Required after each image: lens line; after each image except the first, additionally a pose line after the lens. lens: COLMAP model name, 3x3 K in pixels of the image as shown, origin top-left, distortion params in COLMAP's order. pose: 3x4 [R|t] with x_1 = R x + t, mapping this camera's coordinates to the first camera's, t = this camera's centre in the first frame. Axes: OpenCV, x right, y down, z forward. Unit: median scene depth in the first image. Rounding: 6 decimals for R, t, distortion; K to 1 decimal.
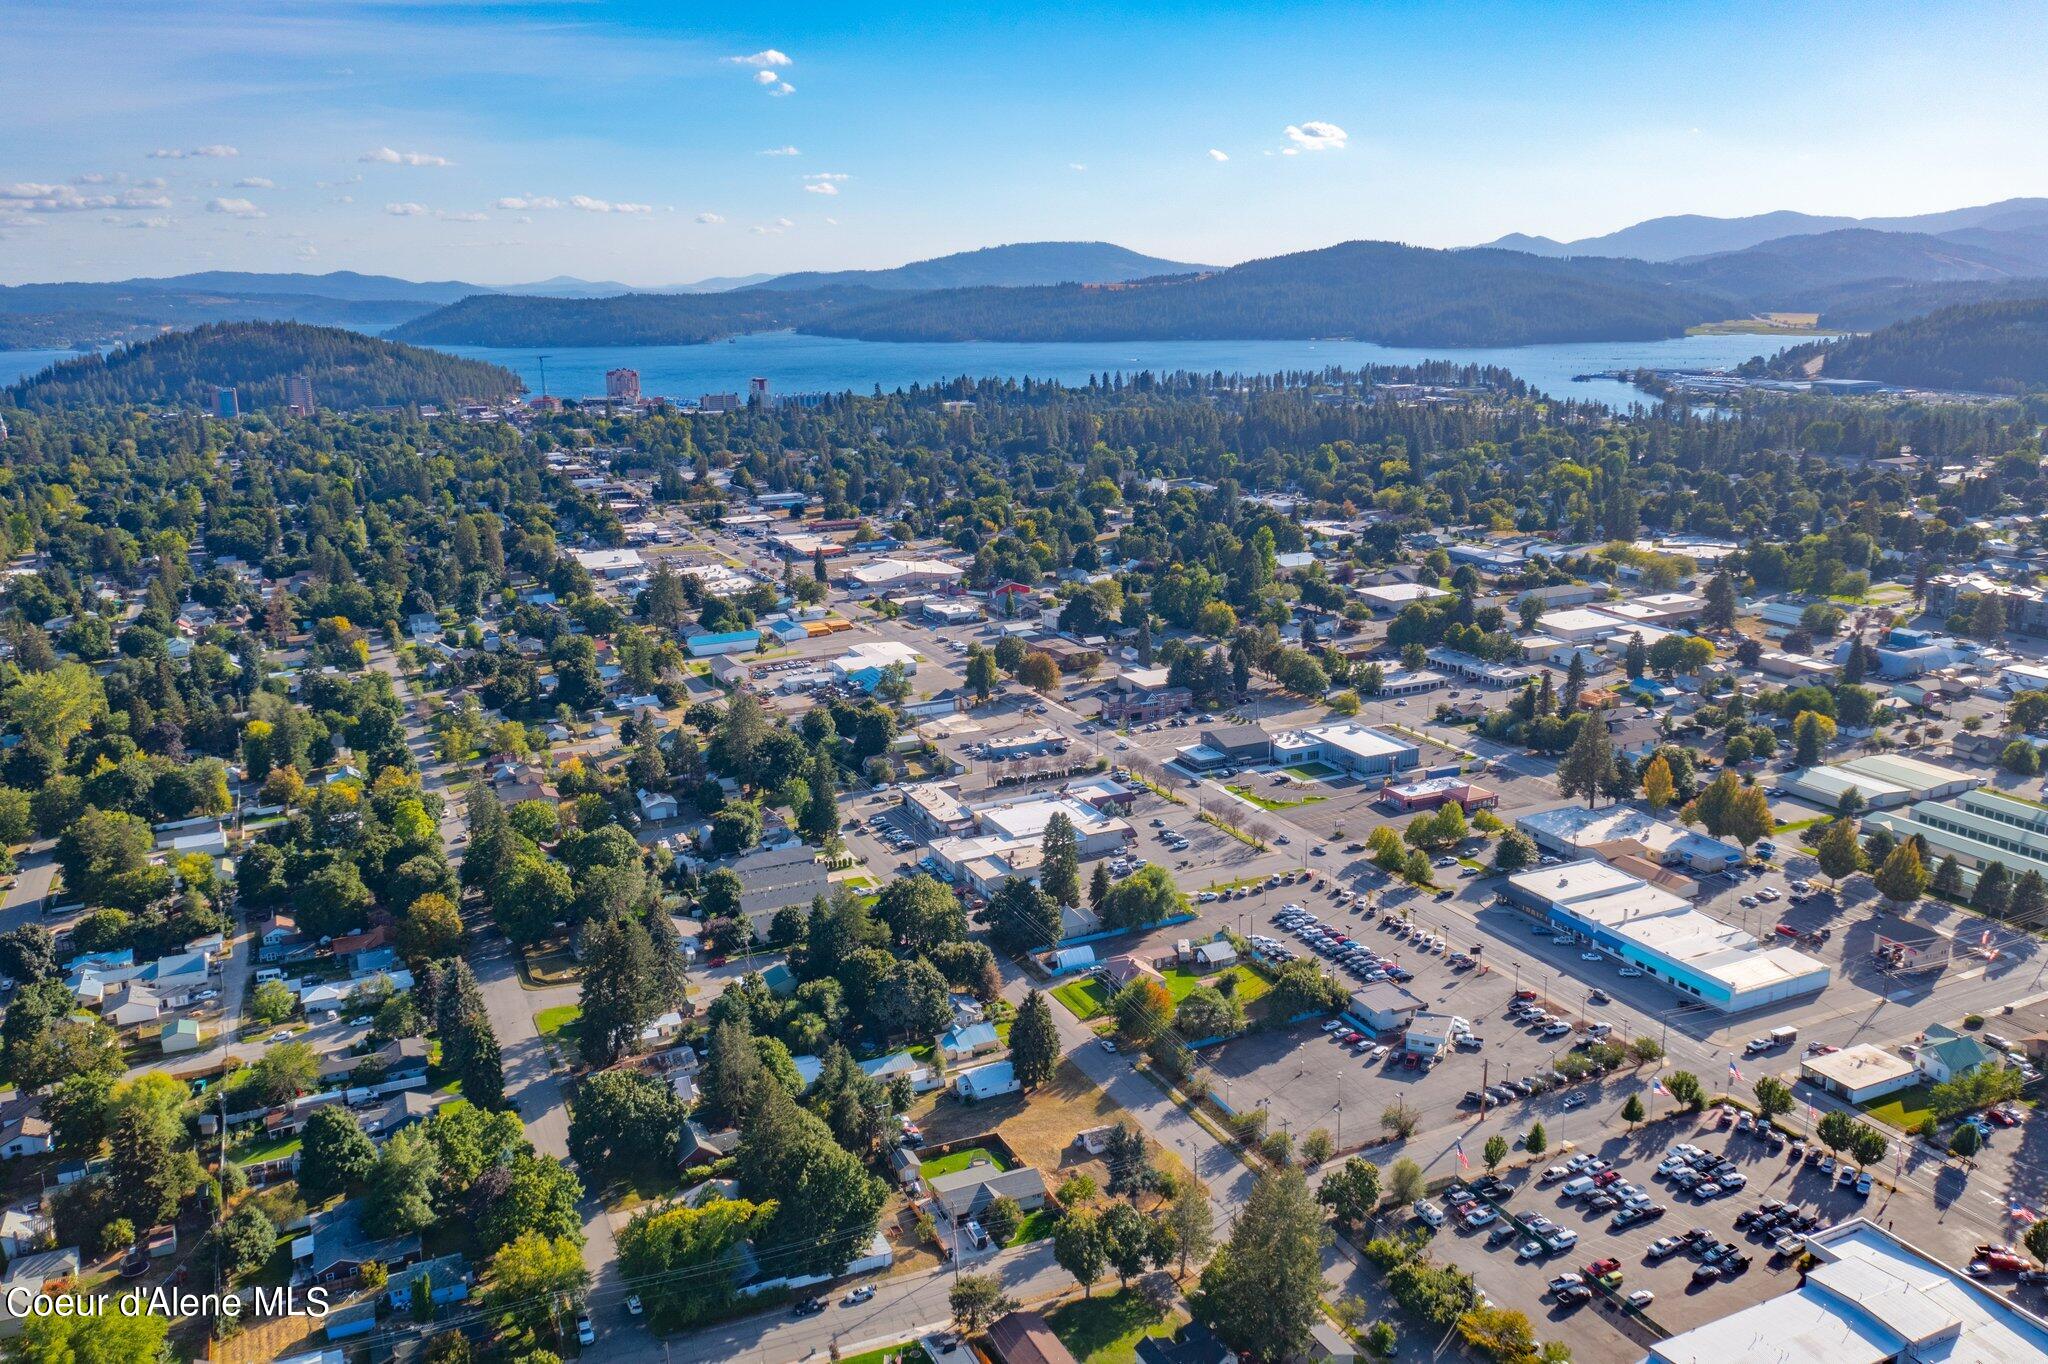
lens RADIAL K [[1633.8, 0, 1033.6], [0, 1633.8, 677.6], [0, 0, 1]] dist [-0.013052, 0.002088]
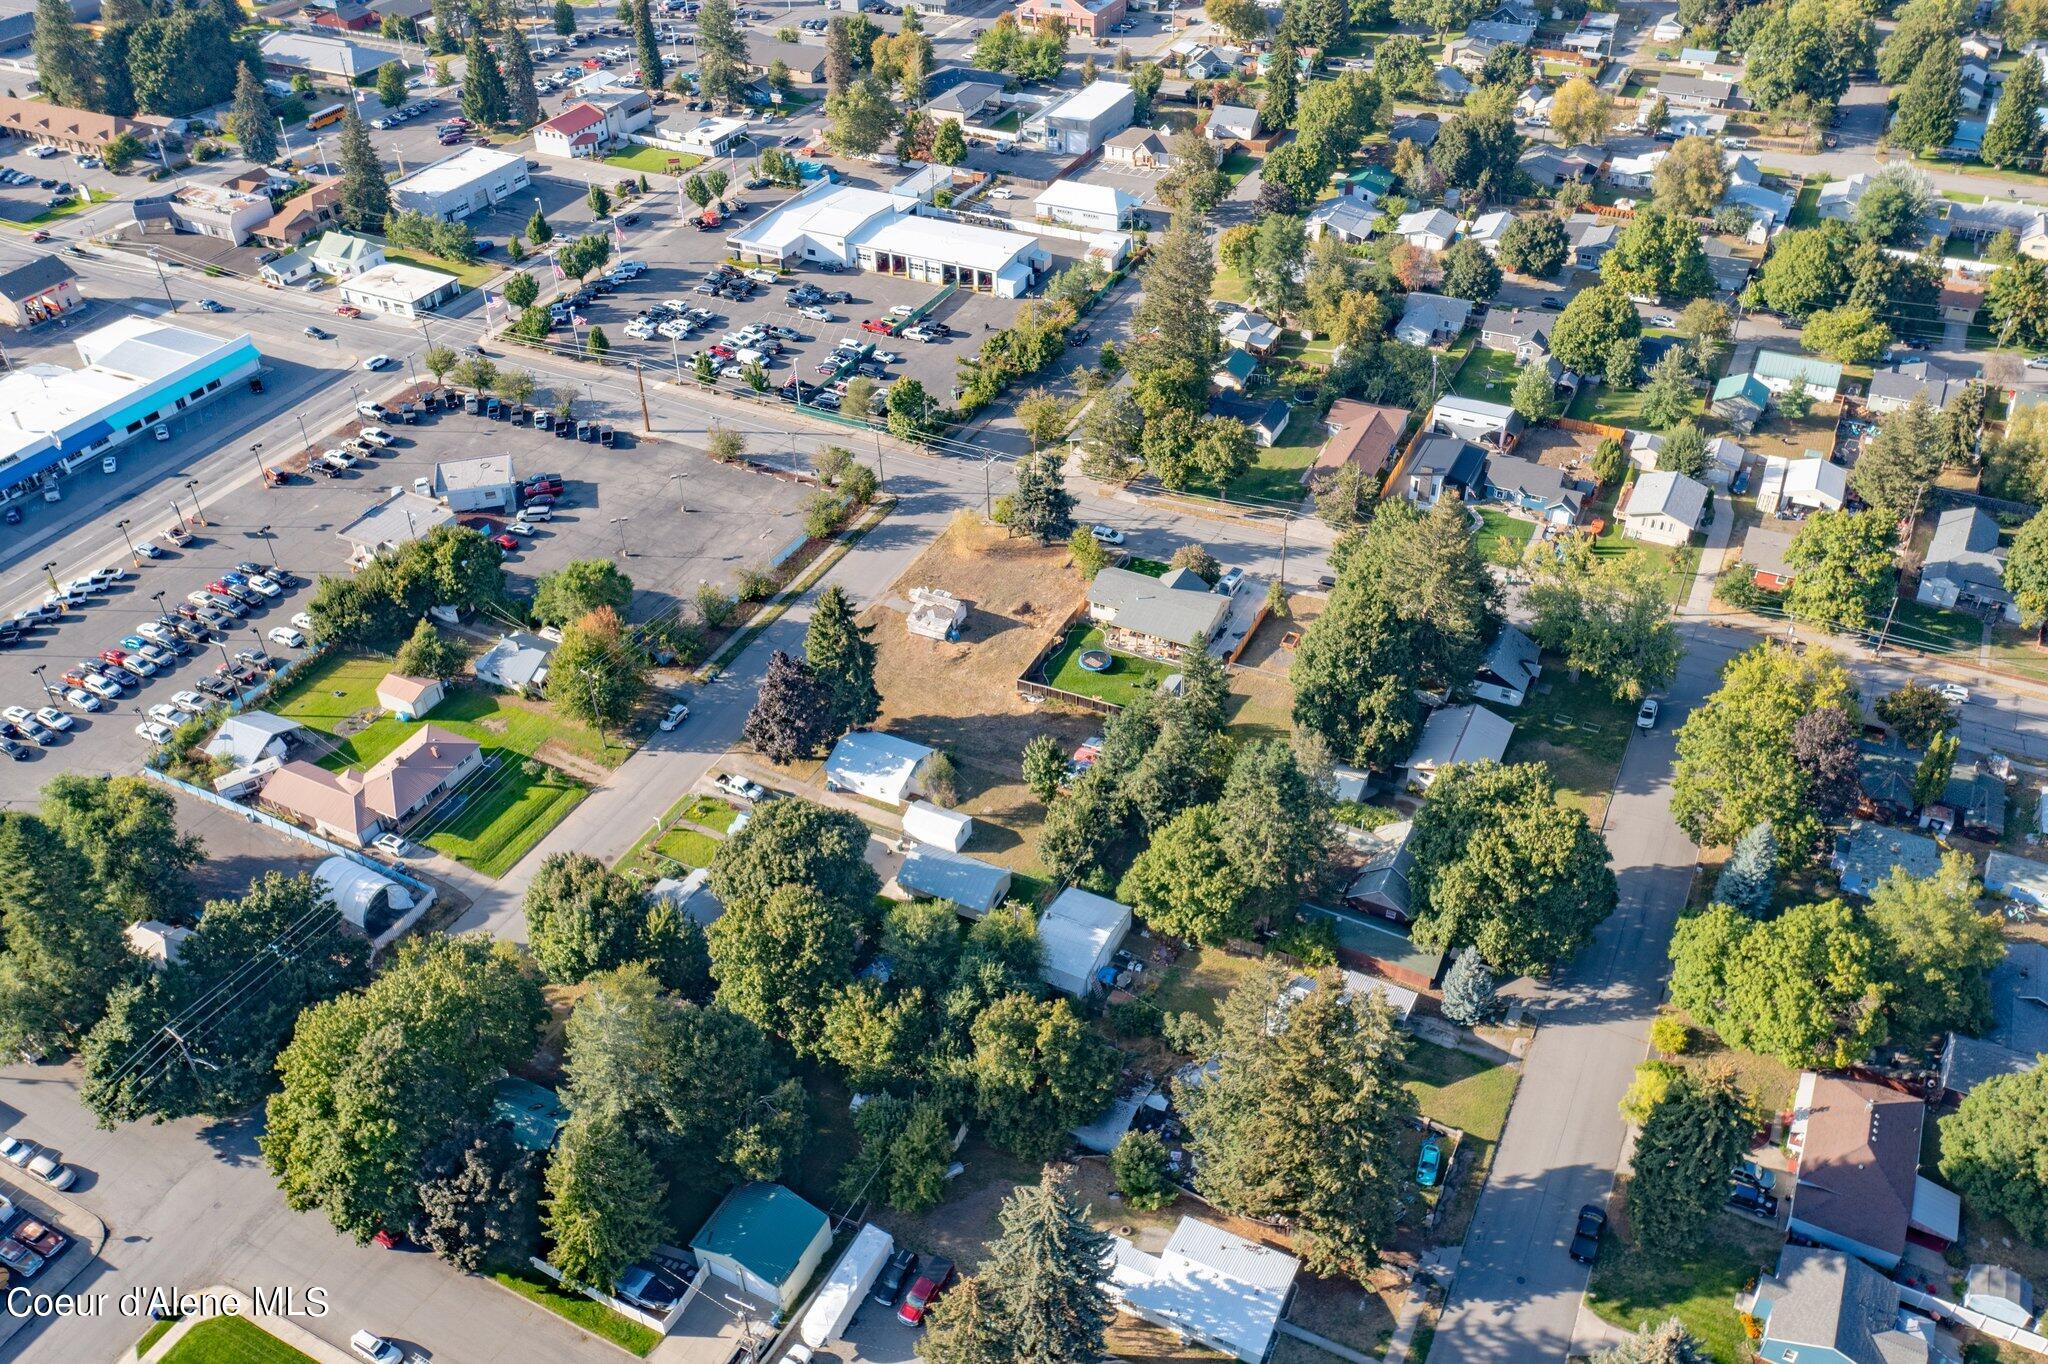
lens RADIAL K [[1633.8, 0, 1033.6], [0, 1633.8, 677.6], [0, 0, 1]] dist [-0.013052, 0.002088]
pose [[-0.617060, -0.452437, 0.643846, -0.308693], [0.215947, 0.689419, 0.691425, -0.127014], [-0.756706, 0.565687, -0.327710, 0.802163]]
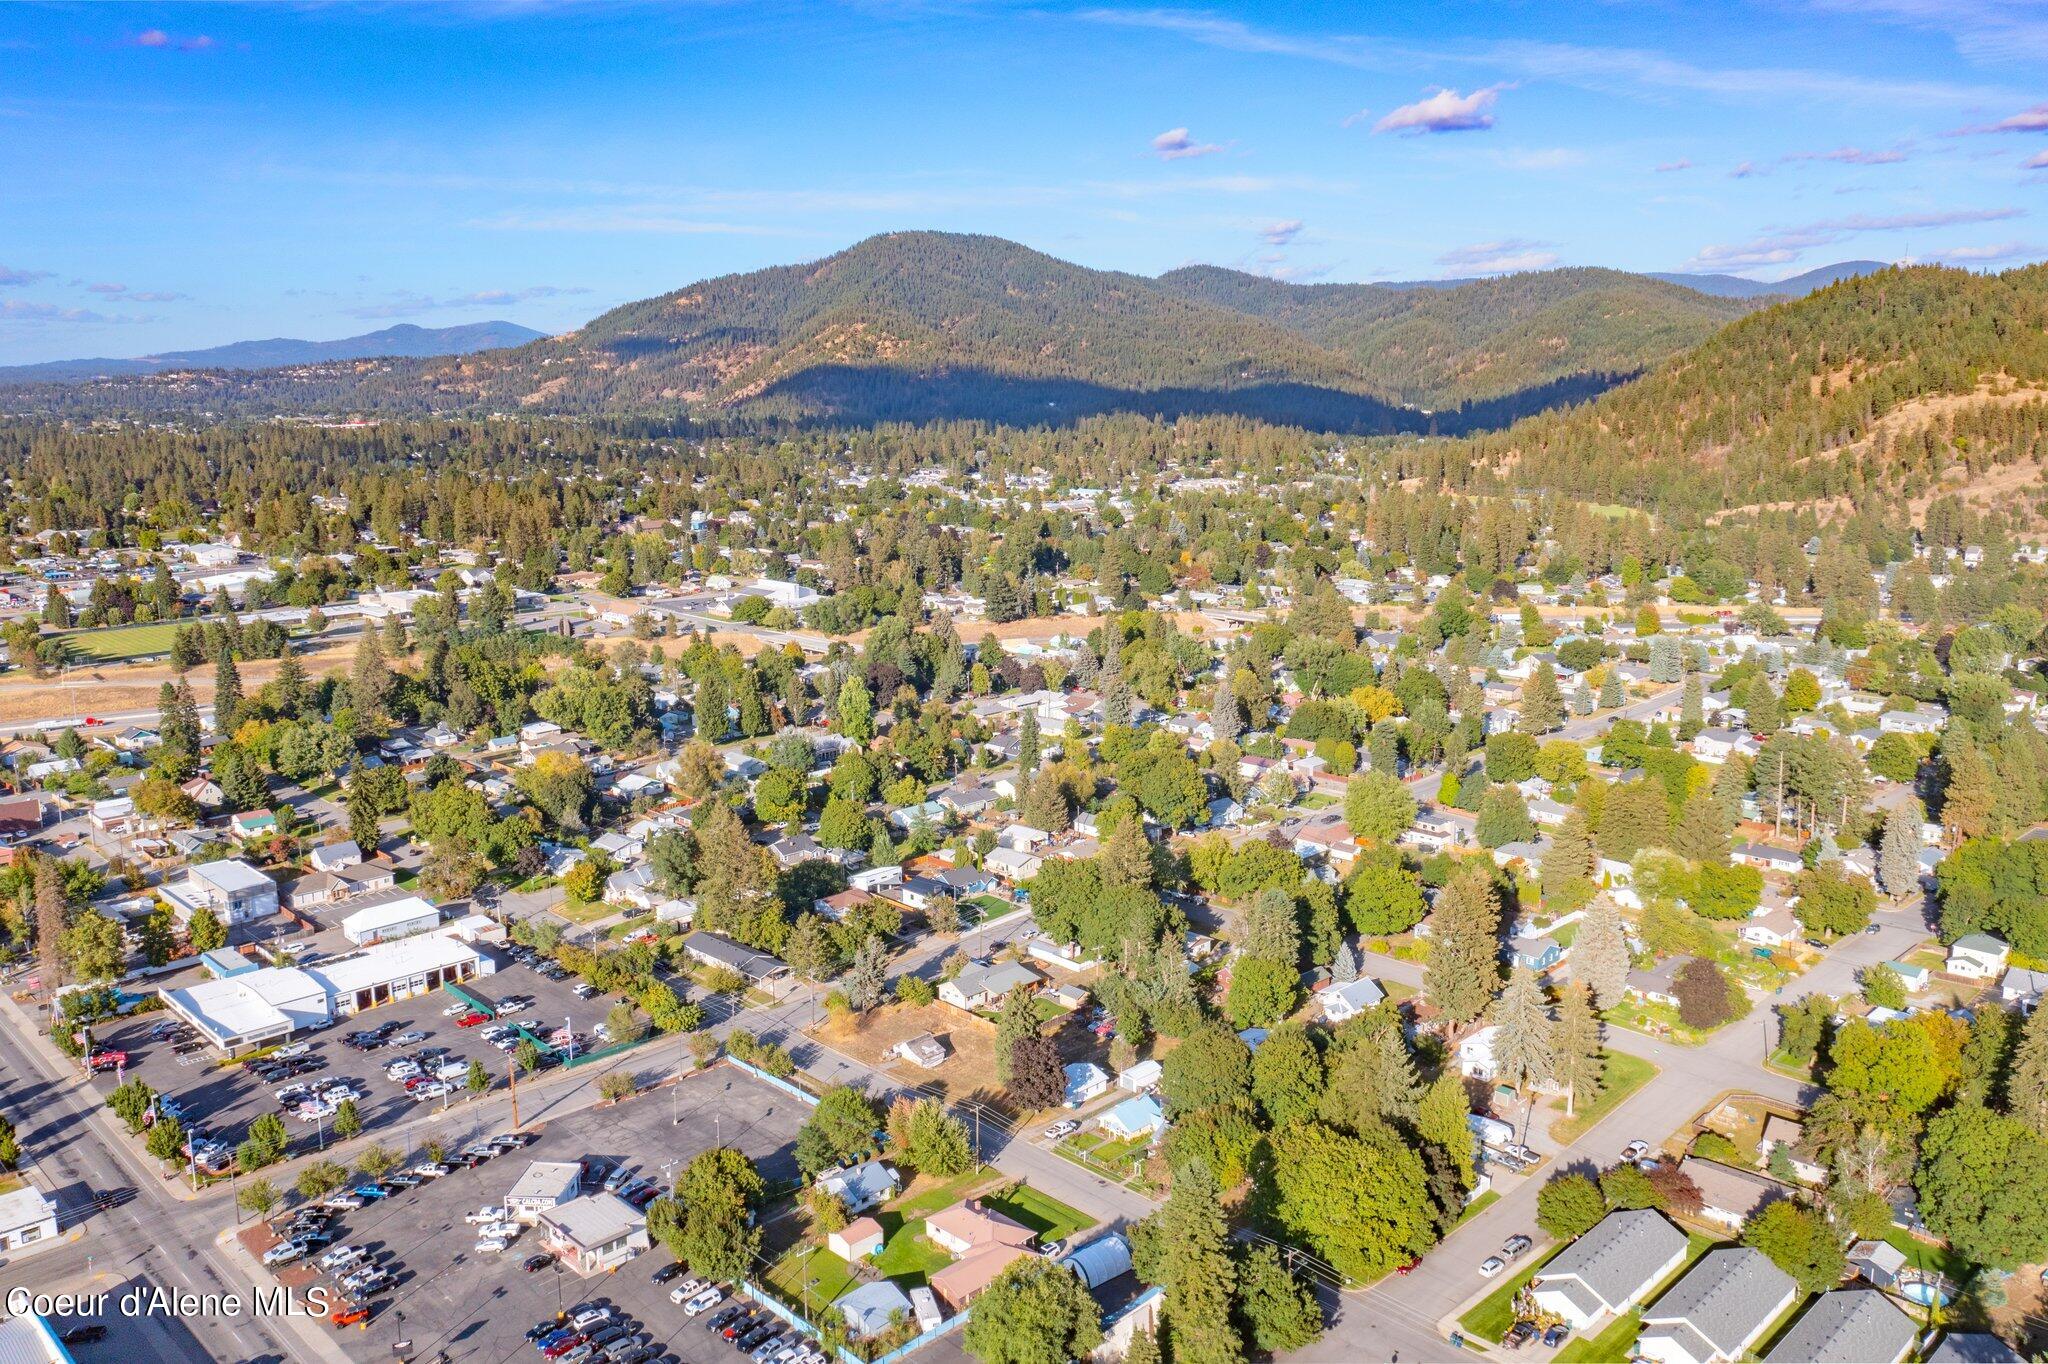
lens RADIAL K [[1619.2, 0, 1034.3], [0, 1619.2, 674.6], [0, 0, 1]] dist [-0.002572, -0.000823]
pose [[-0.942439, 0.089080, -0.322295, 0.183419], [-0.053602, 0.911150, 0.408574, -0.223890], [0.330054, 0.402332, -0.853928, 1.171831]]
